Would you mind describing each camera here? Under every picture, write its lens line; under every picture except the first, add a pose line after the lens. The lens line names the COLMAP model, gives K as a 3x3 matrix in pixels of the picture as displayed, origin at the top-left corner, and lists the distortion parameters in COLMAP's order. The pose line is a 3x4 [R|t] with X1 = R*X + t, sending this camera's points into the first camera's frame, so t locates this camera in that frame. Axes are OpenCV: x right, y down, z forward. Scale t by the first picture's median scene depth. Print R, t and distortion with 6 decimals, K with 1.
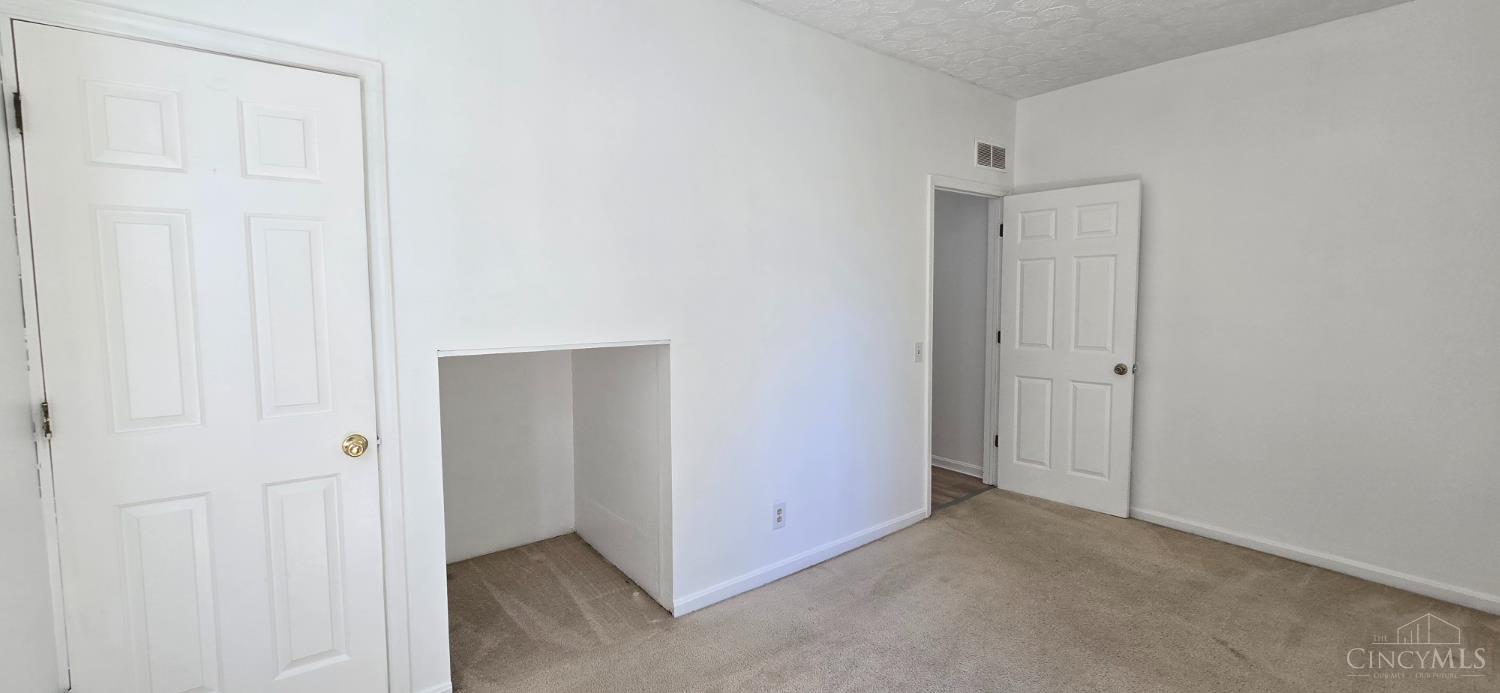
lens RADIAL K [[612.7, 0, 754.4], [0, 612.7, 346.8], [0, 0, 1]] dist [-0.006966, 0.000855]
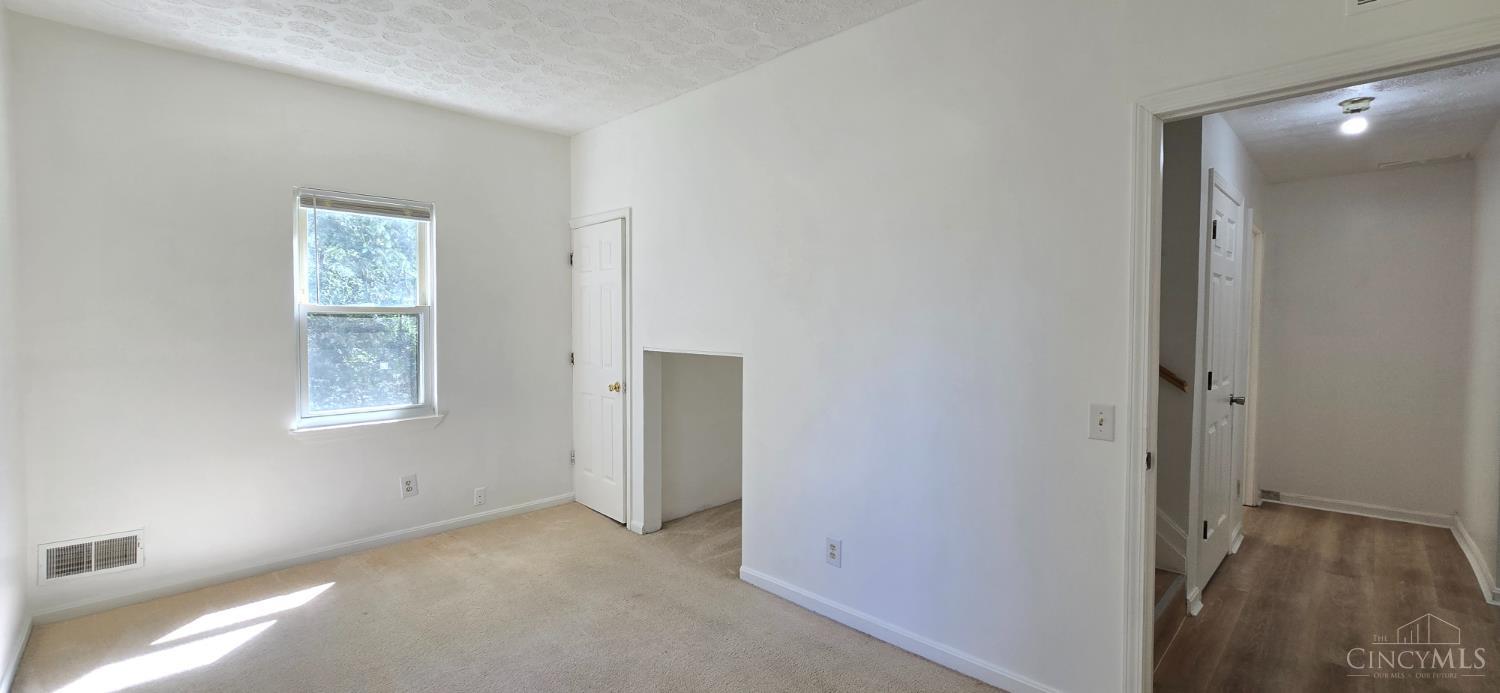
lens RADIAL K [[612.7, 0, 752.7], [0, 612.7, 340.9], [0, 0, 1]] dist [-0.006966, 0.000855]
pose [[0.116497, 0.044798, -0.992180, 1.026290], [-0.081555, 0.996040, 0.035396, -0.077661], [0.989837, 0.076793, 0.119689, 0.799530]]
